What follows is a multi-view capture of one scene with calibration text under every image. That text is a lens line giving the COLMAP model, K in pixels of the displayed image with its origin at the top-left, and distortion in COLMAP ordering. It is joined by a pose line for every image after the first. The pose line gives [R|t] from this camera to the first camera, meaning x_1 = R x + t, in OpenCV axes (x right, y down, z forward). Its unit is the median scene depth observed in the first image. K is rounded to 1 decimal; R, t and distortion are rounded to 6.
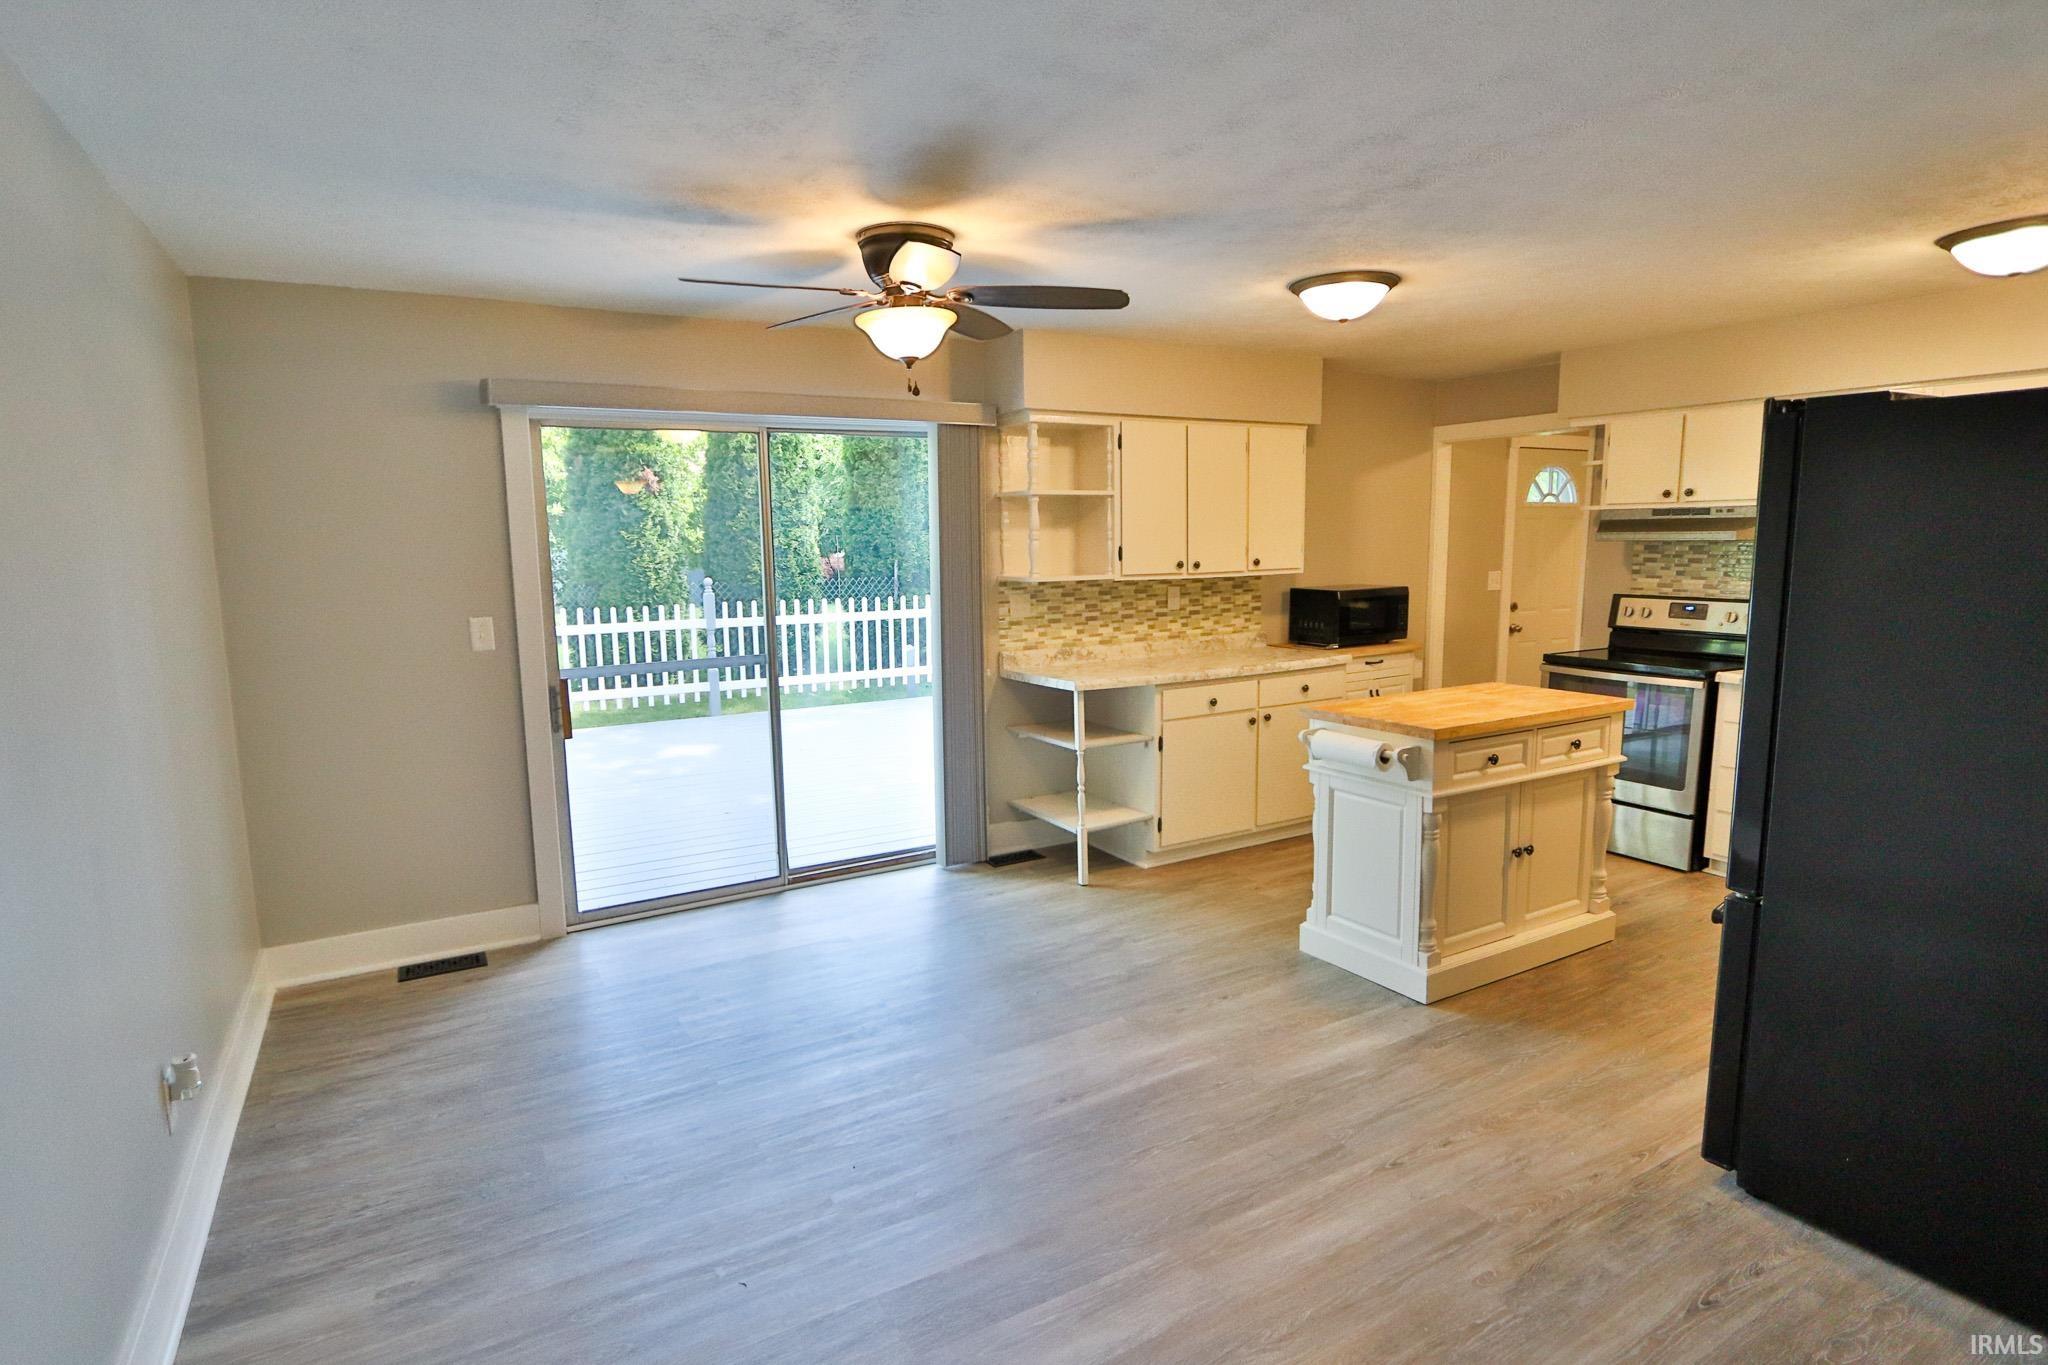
lens RADIAL K [[1170.7, 0, 1020.6], [0, 1170.7, 716.4], [0, 0, 1]] dist [0.003128, 0.000642]
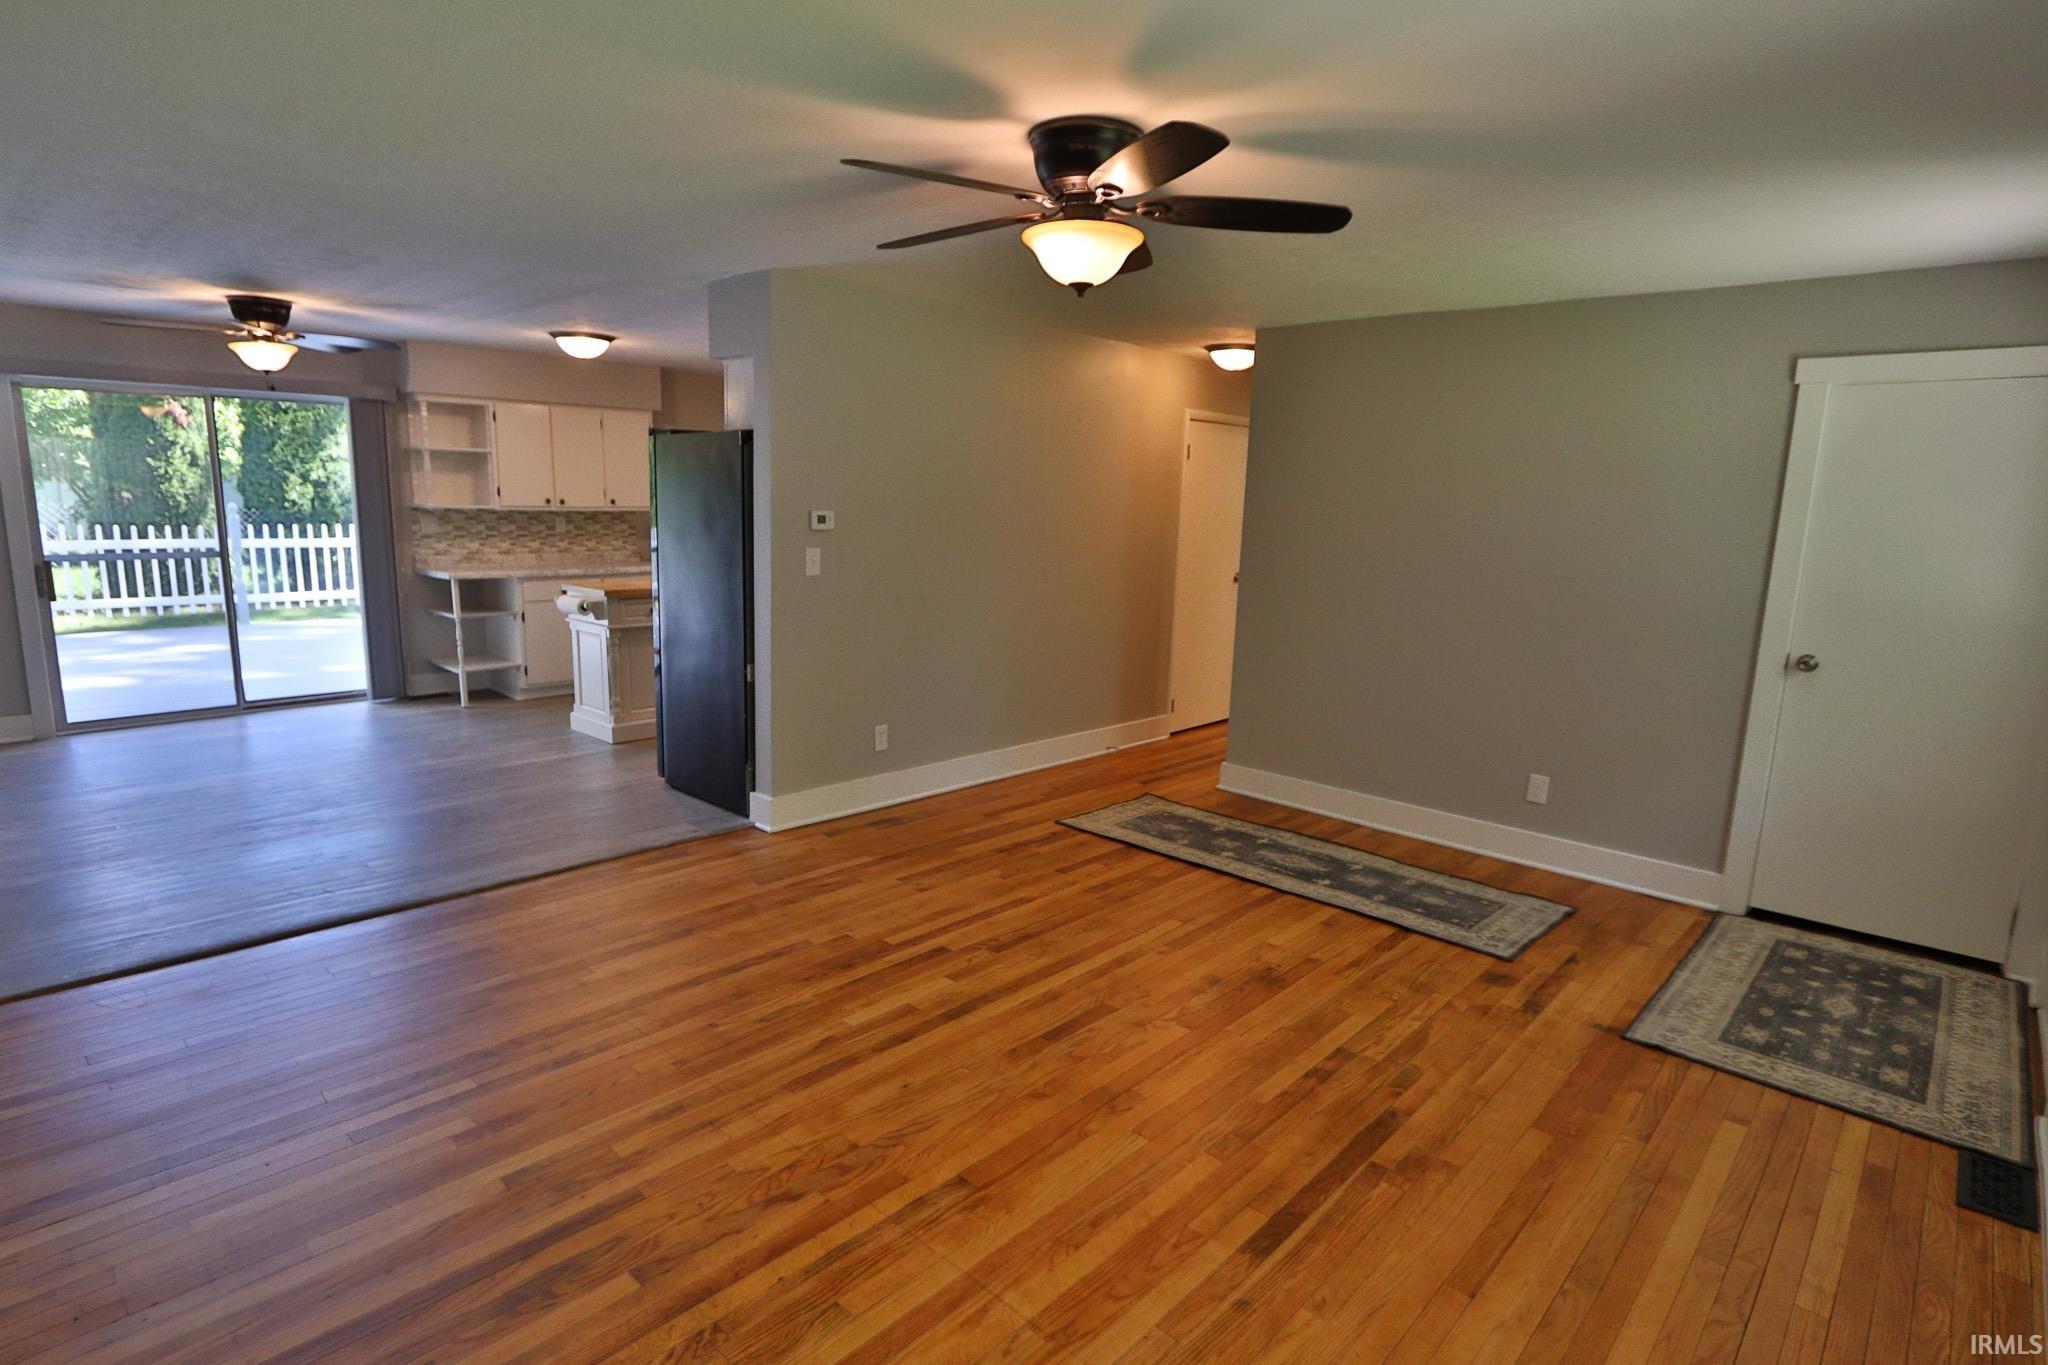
lens RADIAL K [[1111.1, 0, 1025.7], [0, 1111.1, 708.5], [0, 0, 1]] dist [-0.014193, 0.000188]
pose [[0.952064, -0.016668, 0.305444, 0.287317], [0.003372, 0.999026, 0.044005, 0.077788], [-0.305880, -0.040865, 0.951193, -0.562210]]
